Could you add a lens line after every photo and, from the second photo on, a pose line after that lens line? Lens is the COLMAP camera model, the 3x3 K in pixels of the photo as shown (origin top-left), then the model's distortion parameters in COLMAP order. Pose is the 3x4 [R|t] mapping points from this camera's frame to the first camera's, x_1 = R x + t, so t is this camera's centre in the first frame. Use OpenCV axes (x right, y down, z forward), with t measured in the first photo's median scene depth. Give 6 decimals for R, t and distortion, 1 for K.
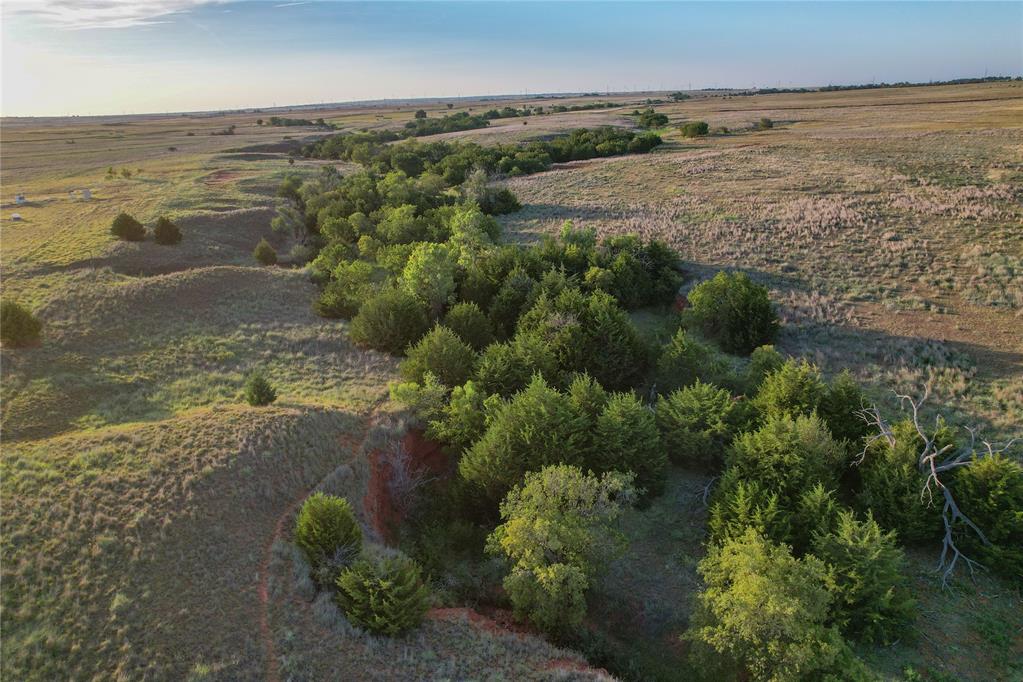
lens RADIAL K [[662.2, 0, 515.1], [0, 662.2, 343.3], [0, 0, 1]] dist [-0.082253, 0.074188]
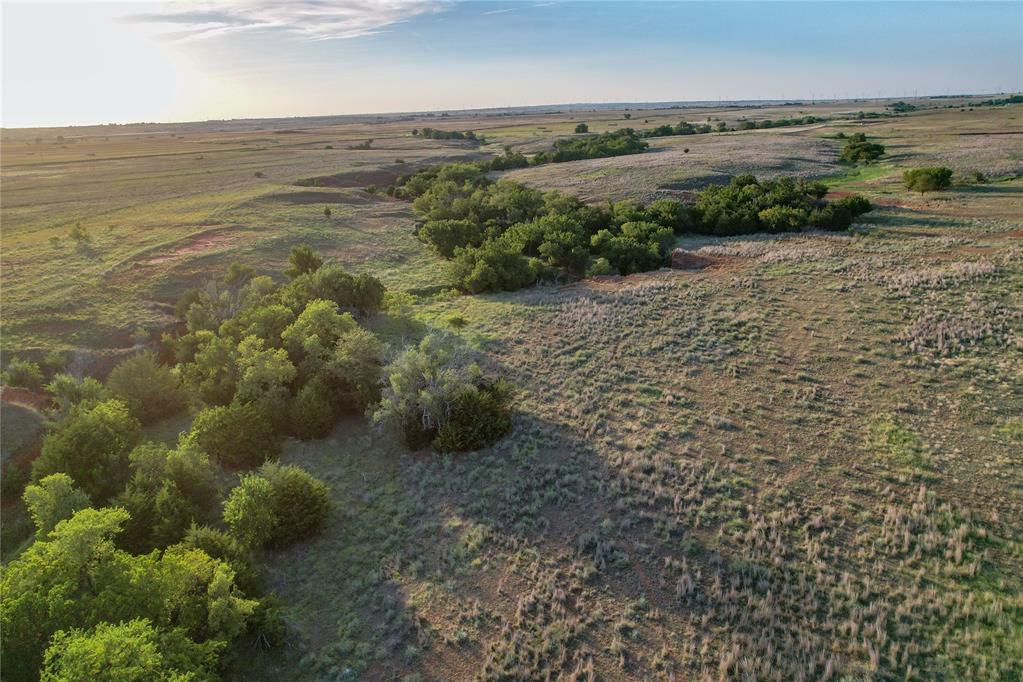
lens RADIAL K [[662.2, 0, 509.9], [0, 662.2, 337.9], [0, 0, 1]] dist [-0.082253, 0.074188]
pose [[0.959879, 0.097725, -0.262834, 0.034321], [-0.101140, 0.994872, 0.000540, -0.075938], [0.261539, 0.026065, 0.964841, 0.160389]]
